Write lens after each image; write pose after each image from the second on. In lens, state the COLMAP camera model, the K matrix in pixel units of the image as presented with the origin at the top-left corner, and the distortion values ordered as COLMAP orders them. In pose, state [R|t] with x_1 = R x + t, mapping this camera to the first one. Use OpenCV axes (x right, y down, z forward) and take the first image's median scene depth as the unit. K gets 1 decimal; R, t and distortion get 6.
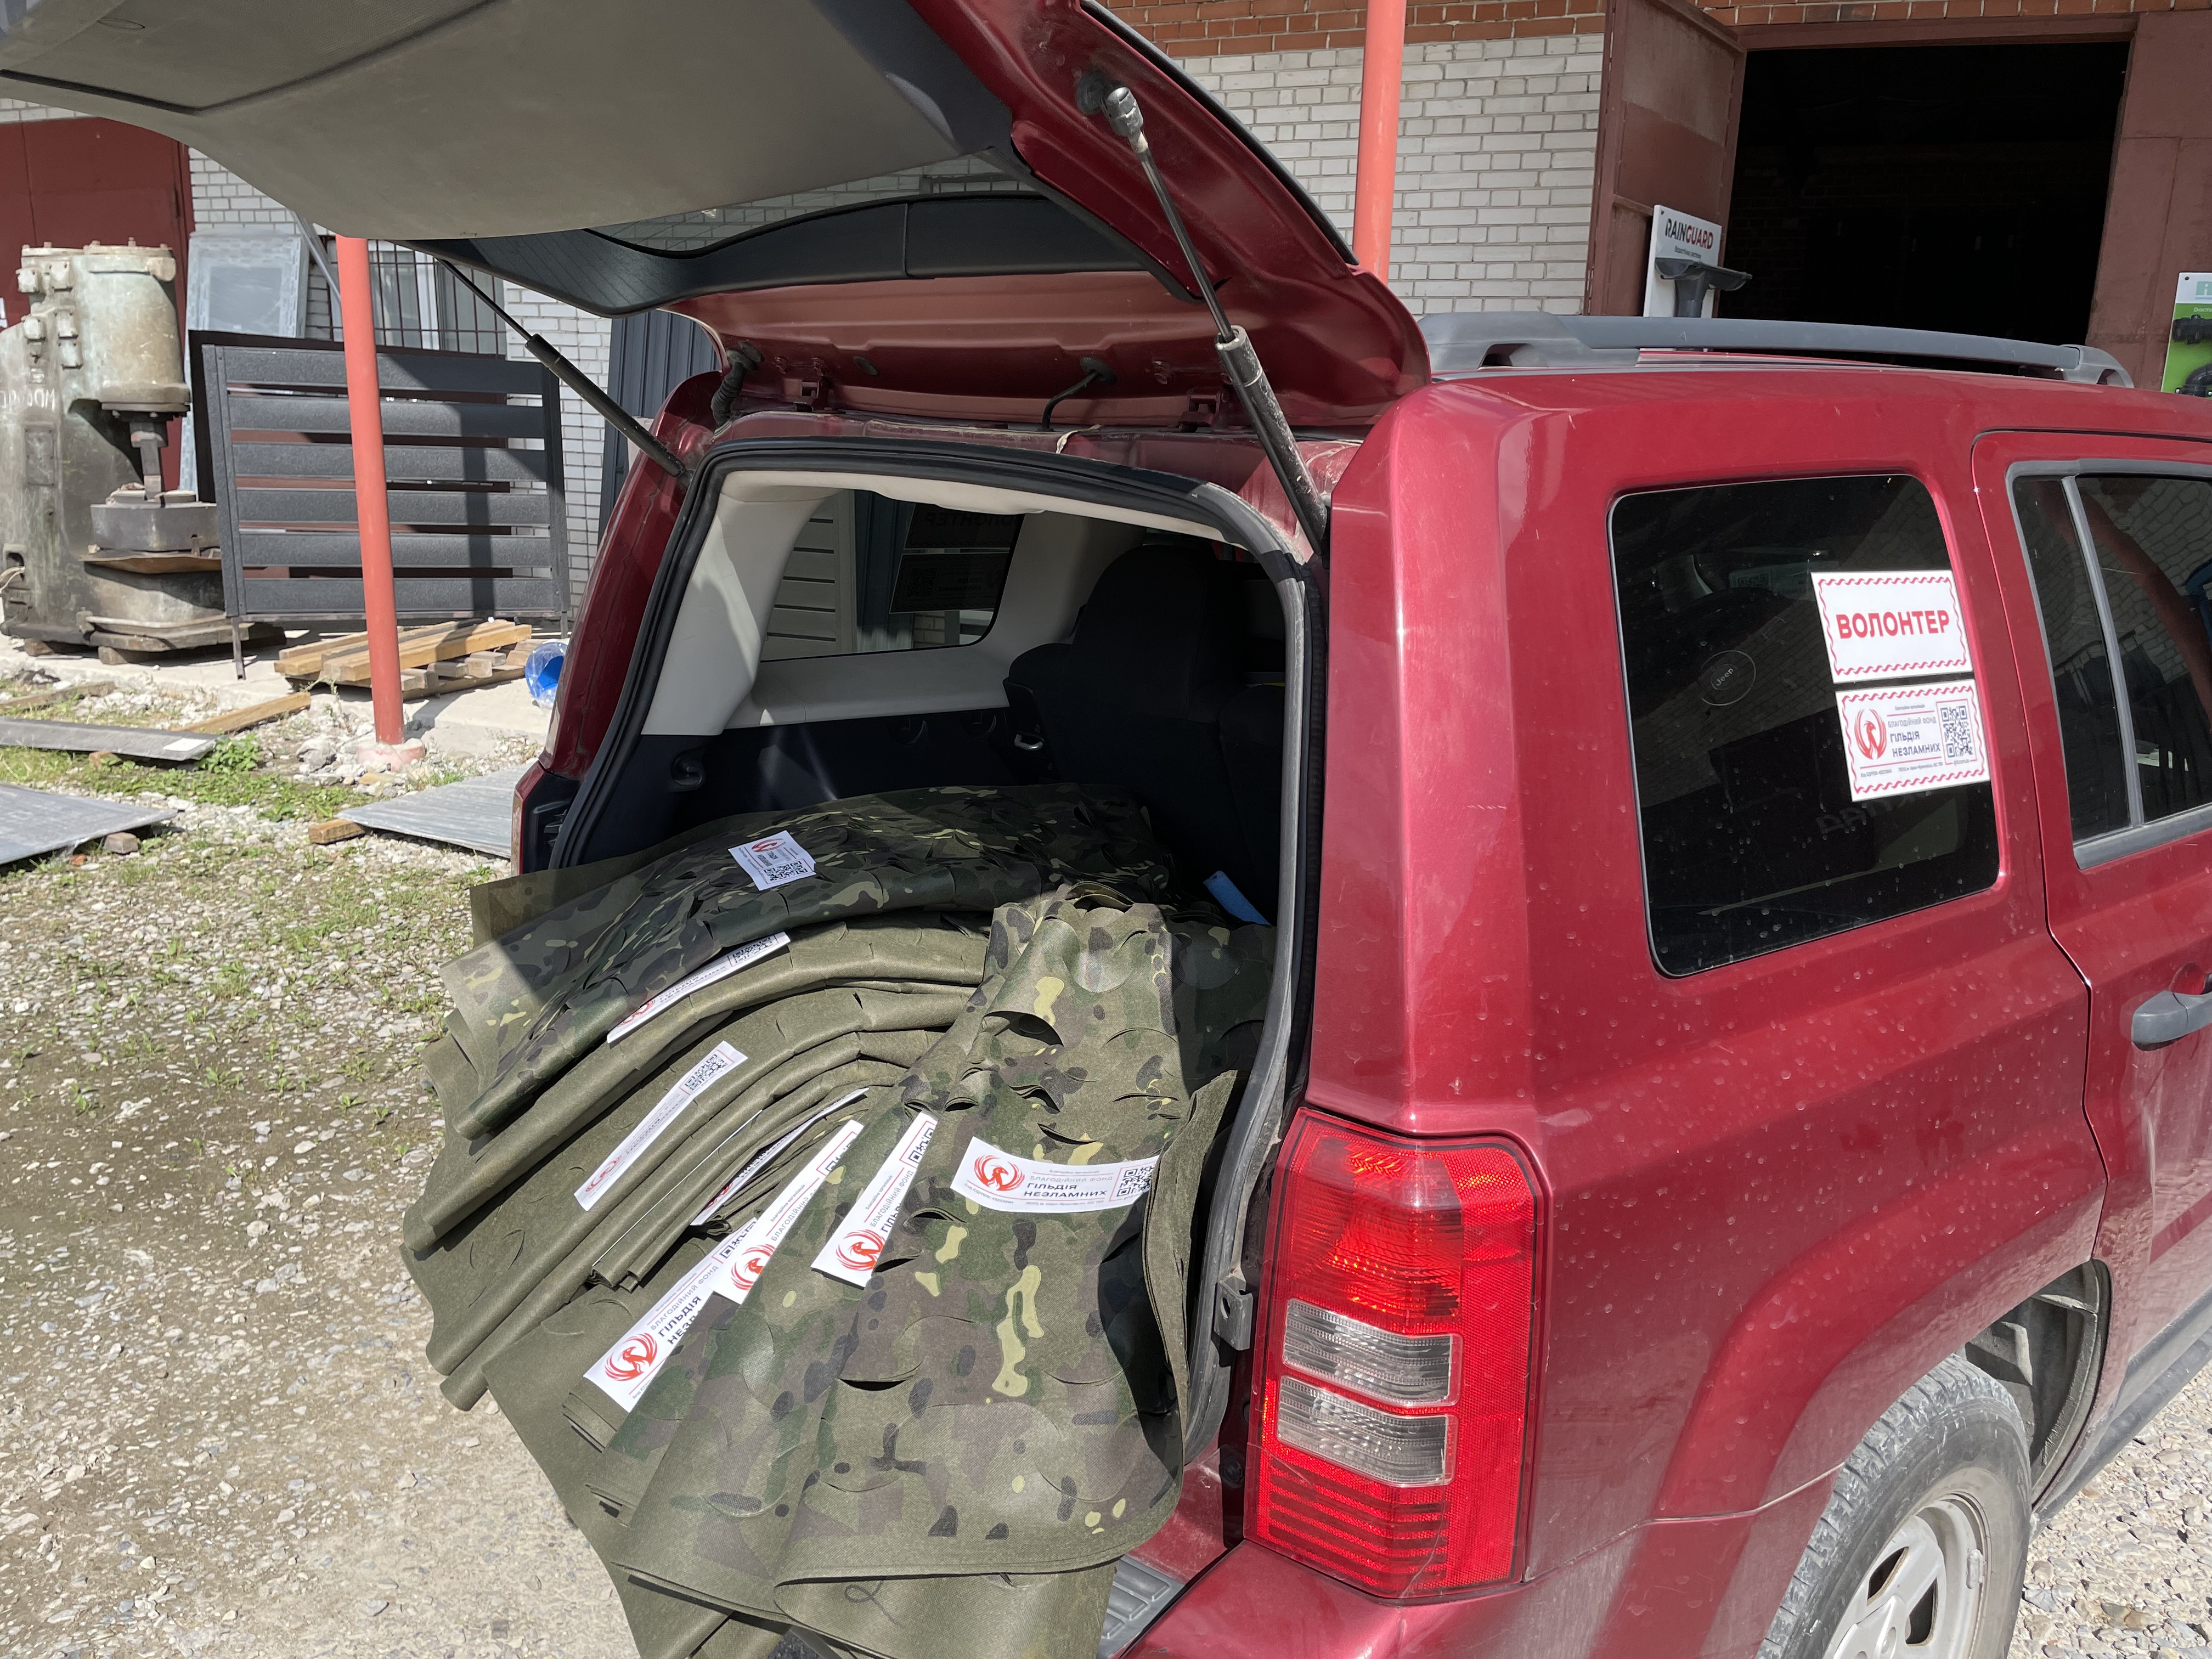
lens RADIAL K [[1676.7, 0, 1109.1], [0, 1676.7, 815.5], [0, 0, 1]] dist [0.089565, -0.116126]
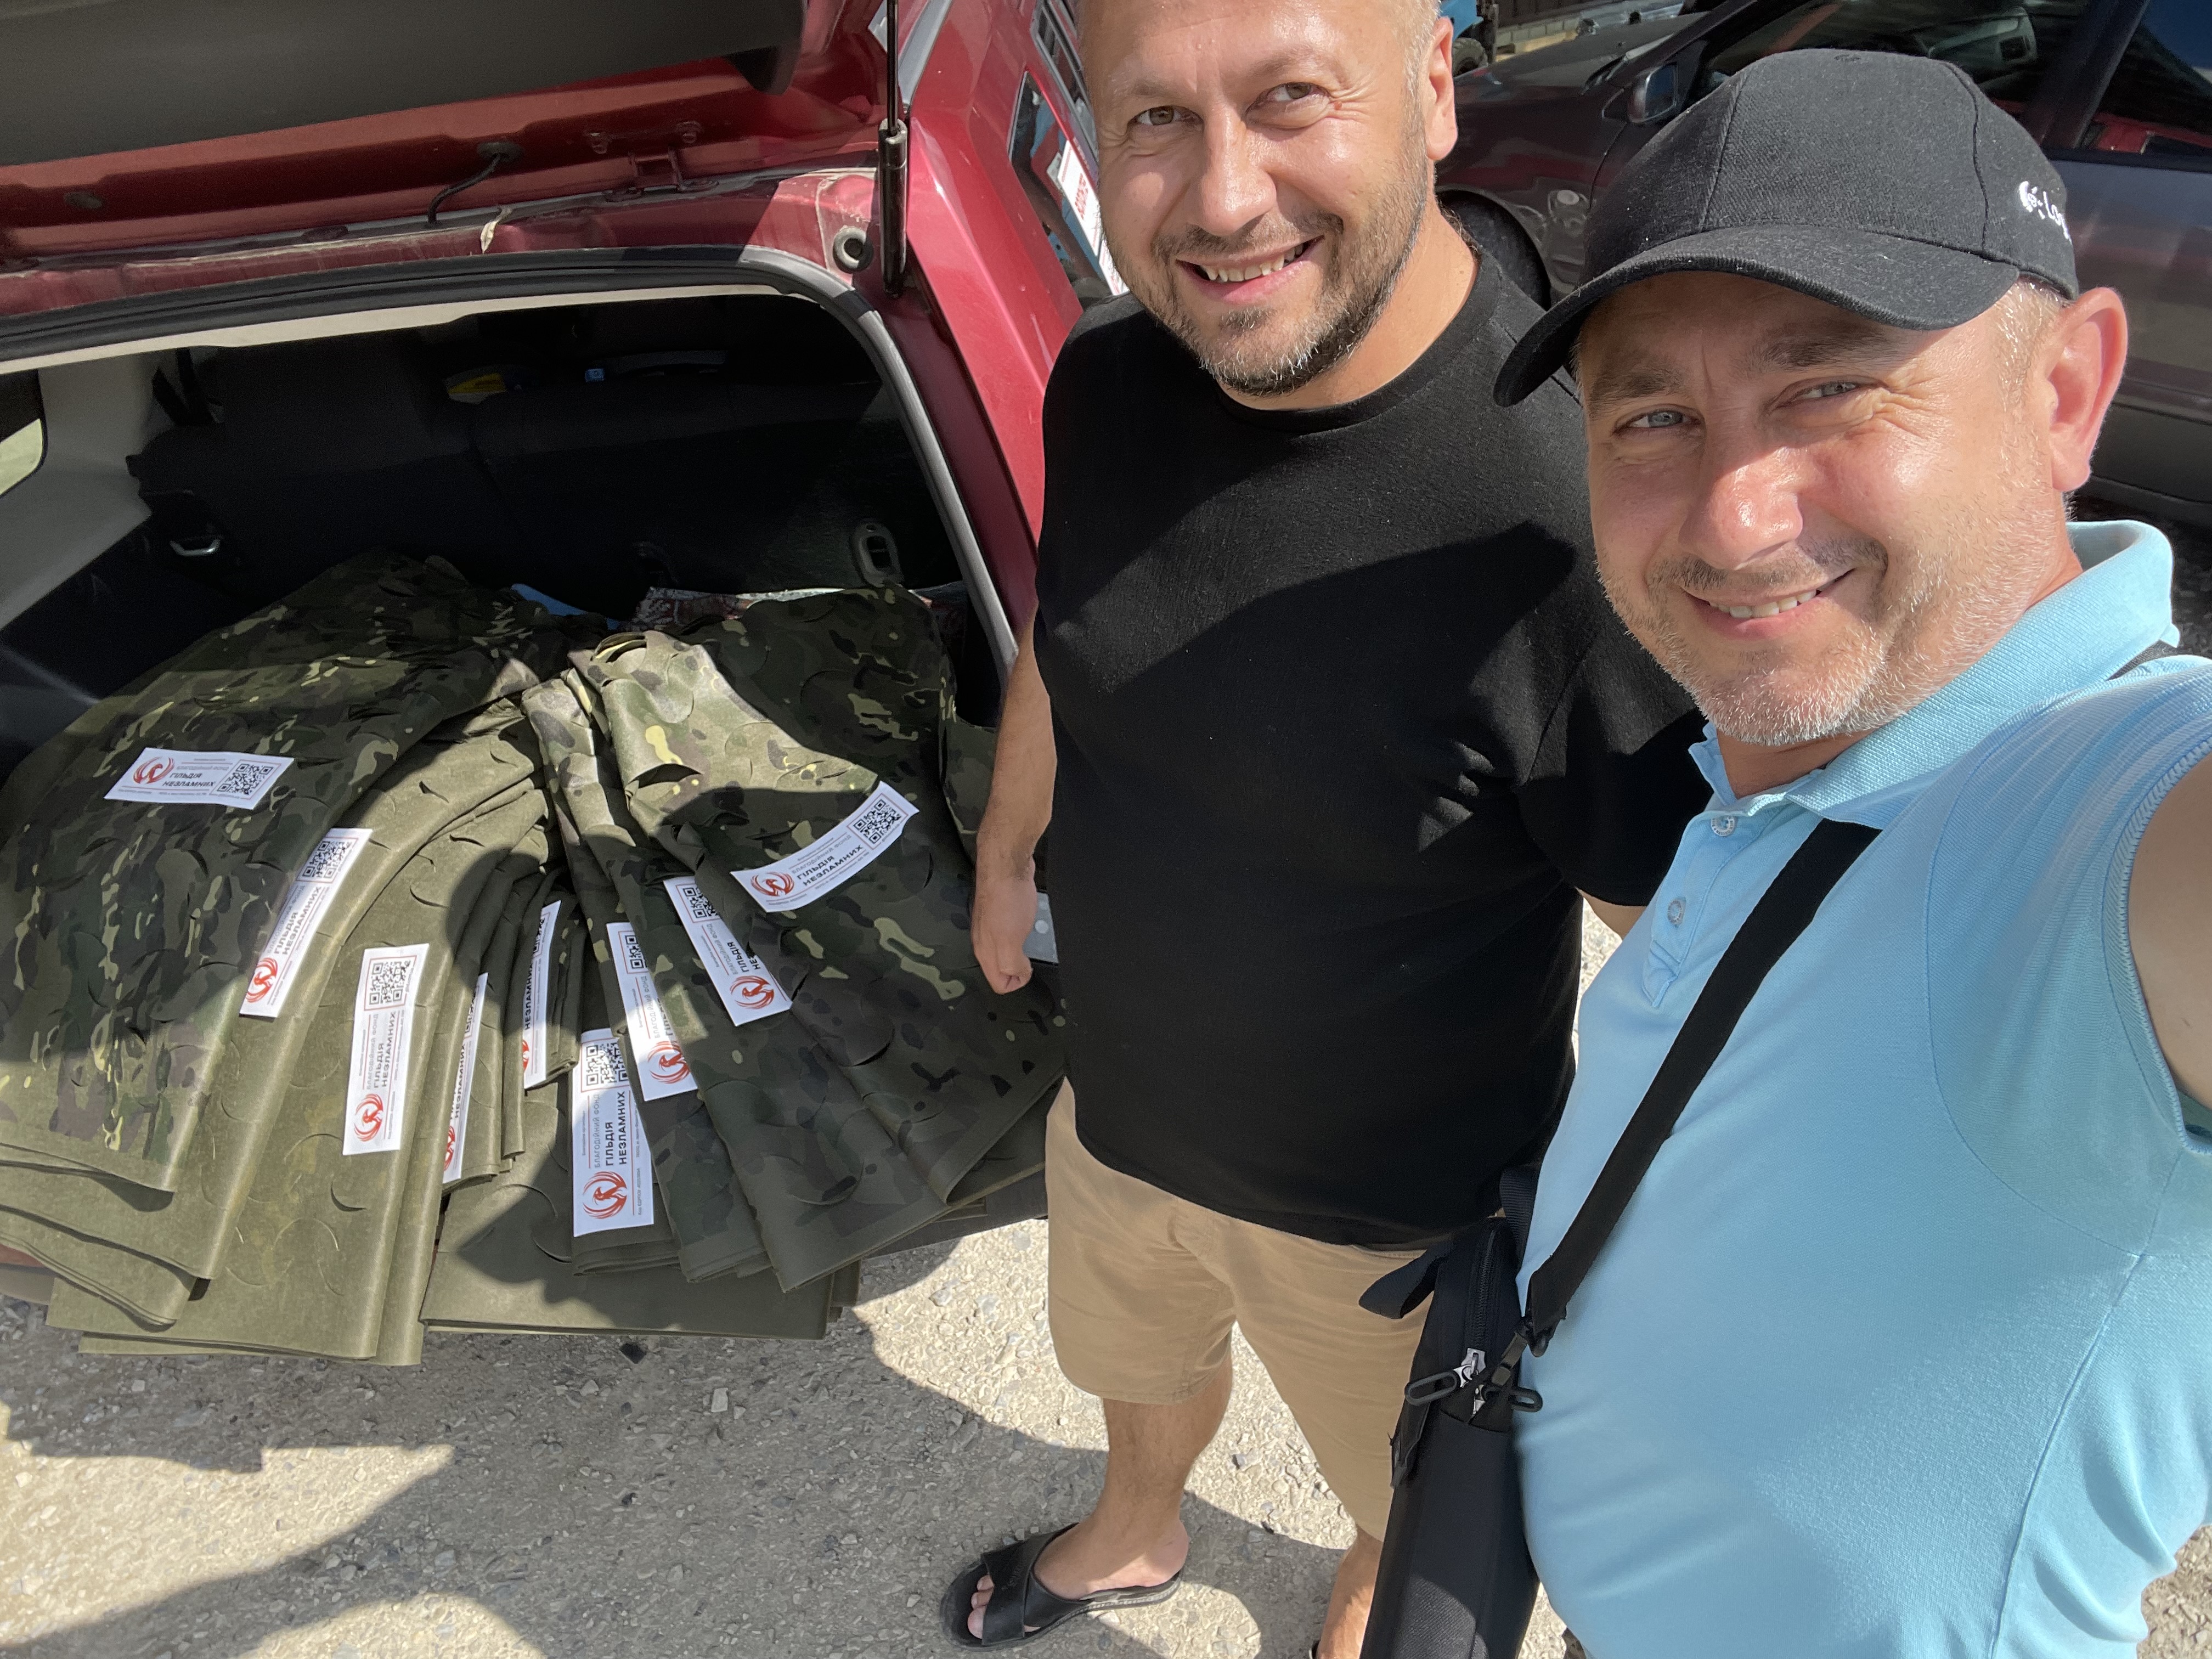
lens RADIAL K [[1507.3, 0, 1111.1], [0, 1507.3, 857.0], [0, 0, 1]] dist [0.063510, -0.063577]
pose [[0.600617, -0.531782, 0.597048, -0.414385], [0.293319, 0.841230, 0.454198, -0.165641], [-0.743790, -0.097674, 0.661239, 0.084386]]
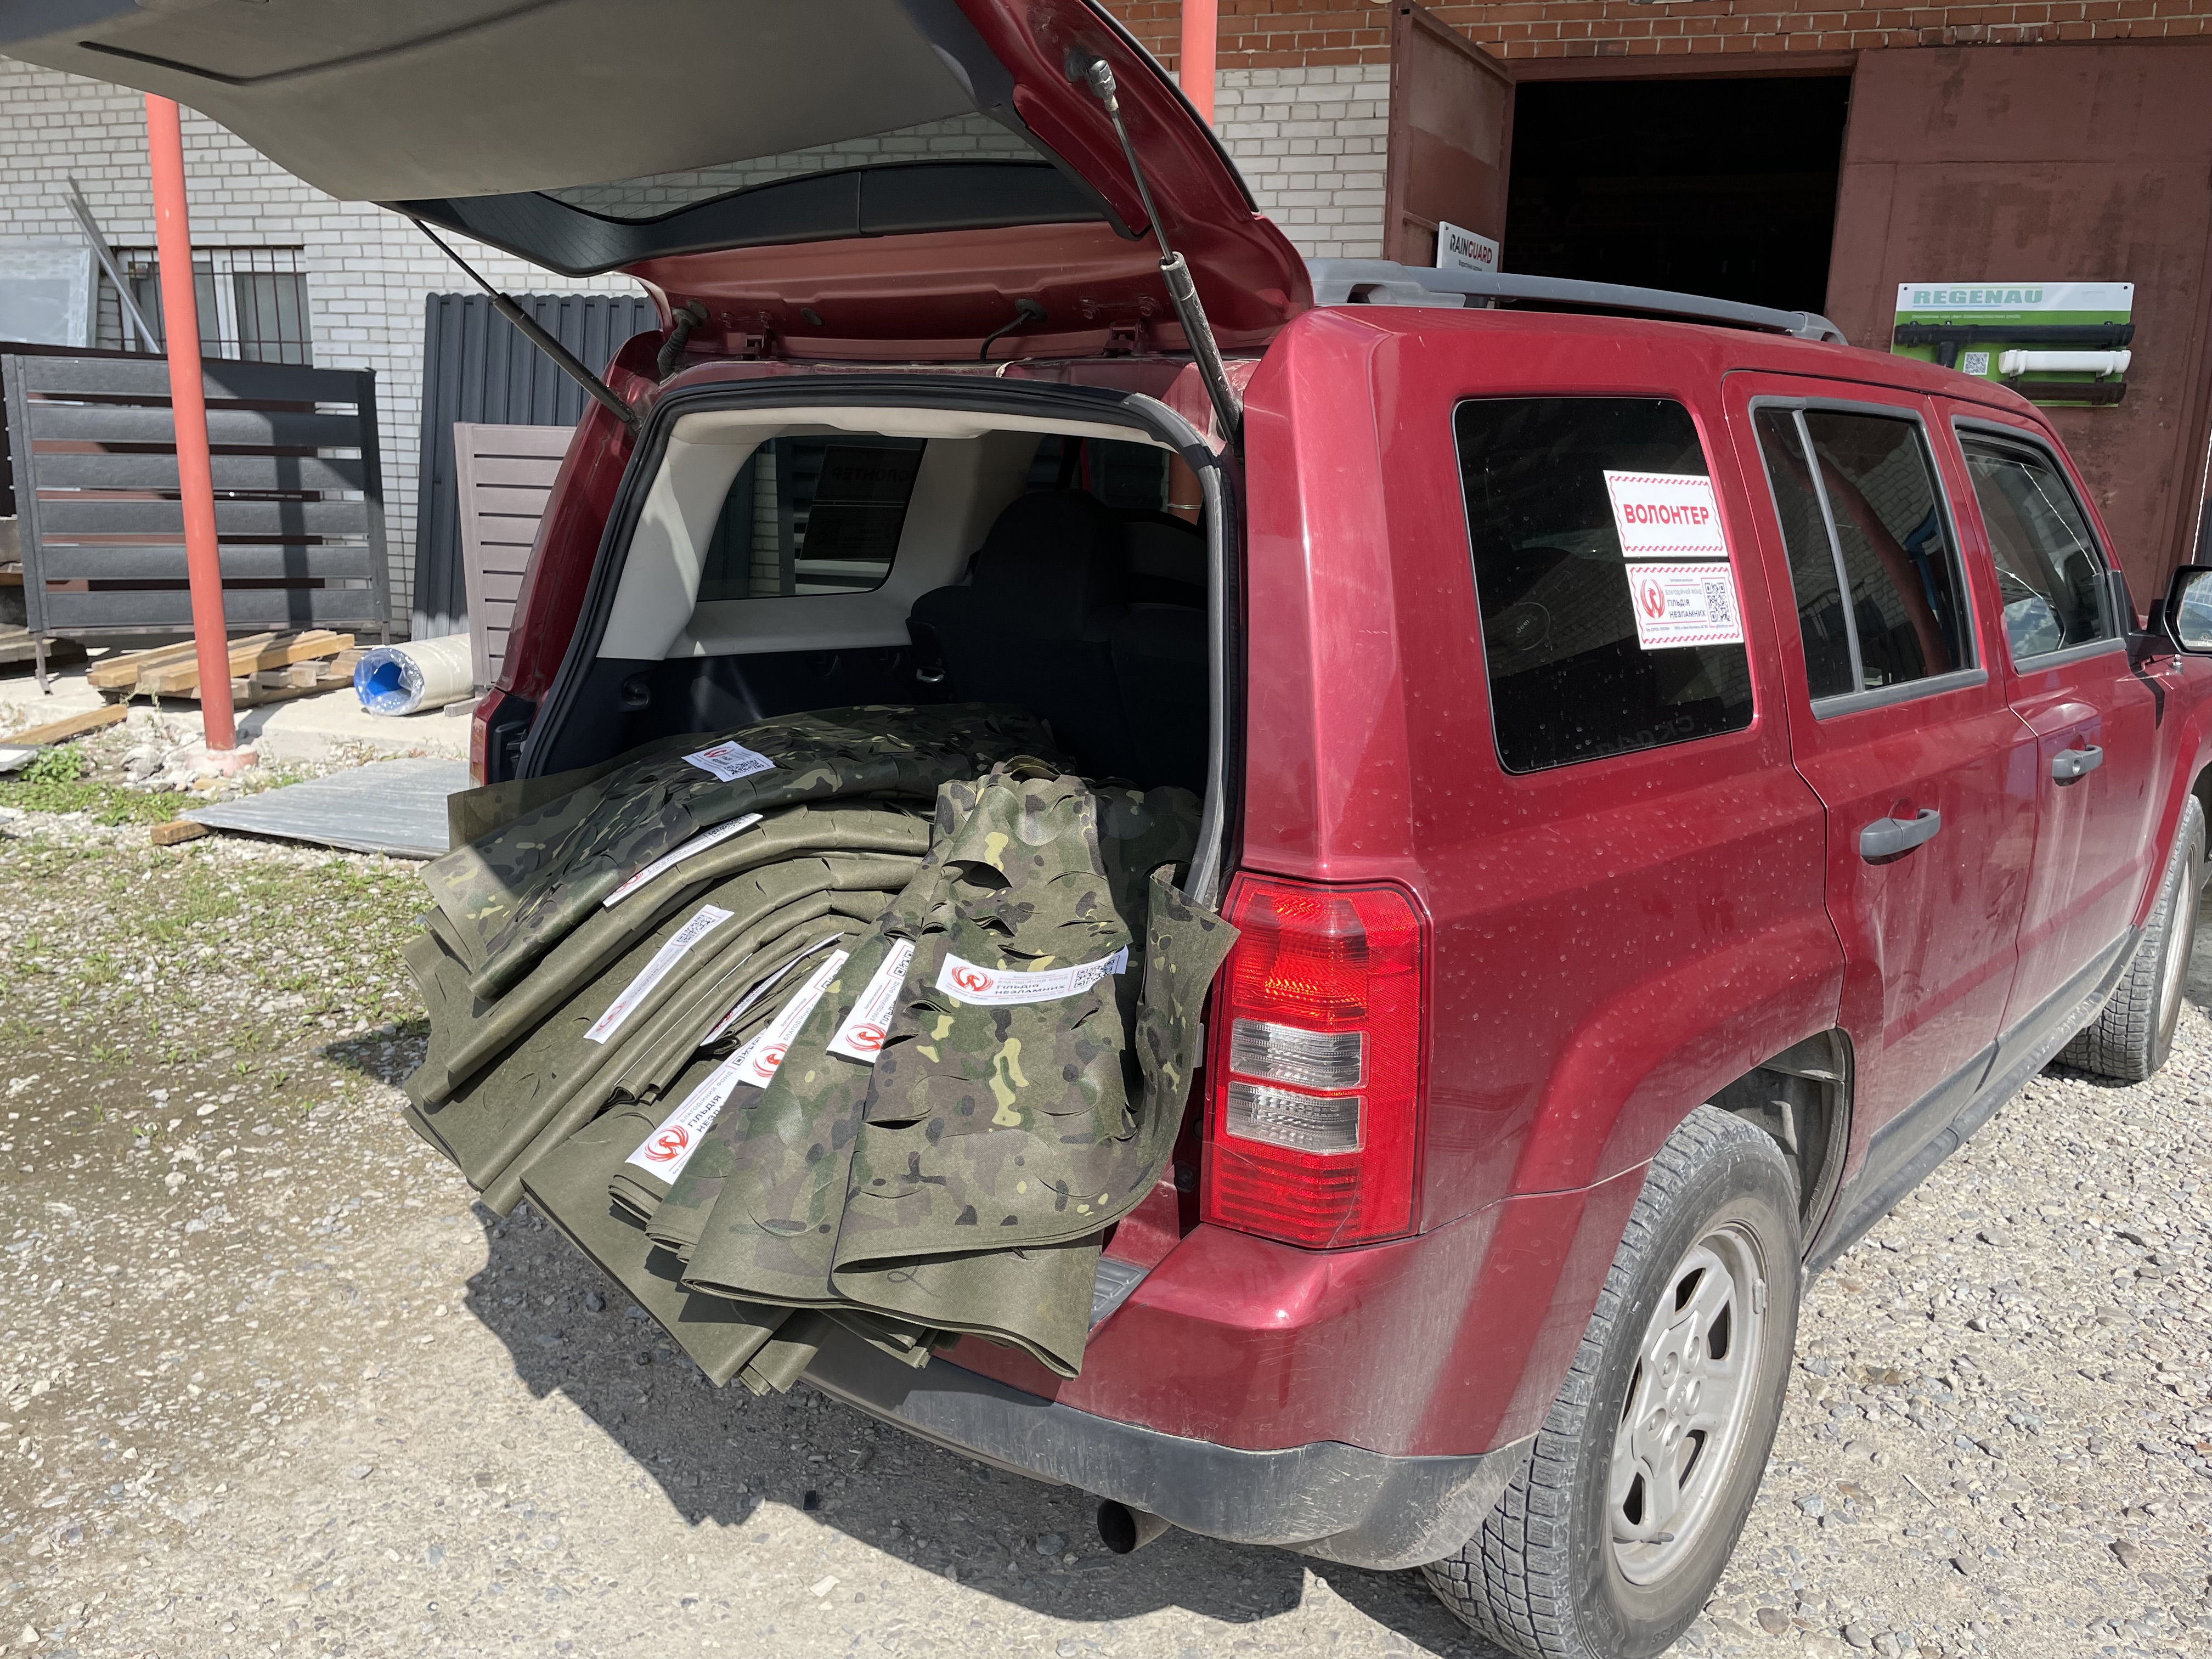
lens RADIAL K [[1695.1, 0, 1106.0], [0, 1695.1, 829.5], [0, 0, 1]] dist [0.098048, -0.136431]
pose [[0.992867, -0.032169, 0.114803, -0.079669], [0.033617, 0.999377, -0.010703, 0.091593], [-0.114387, 0.014486, 0.993331, -0.160496]]
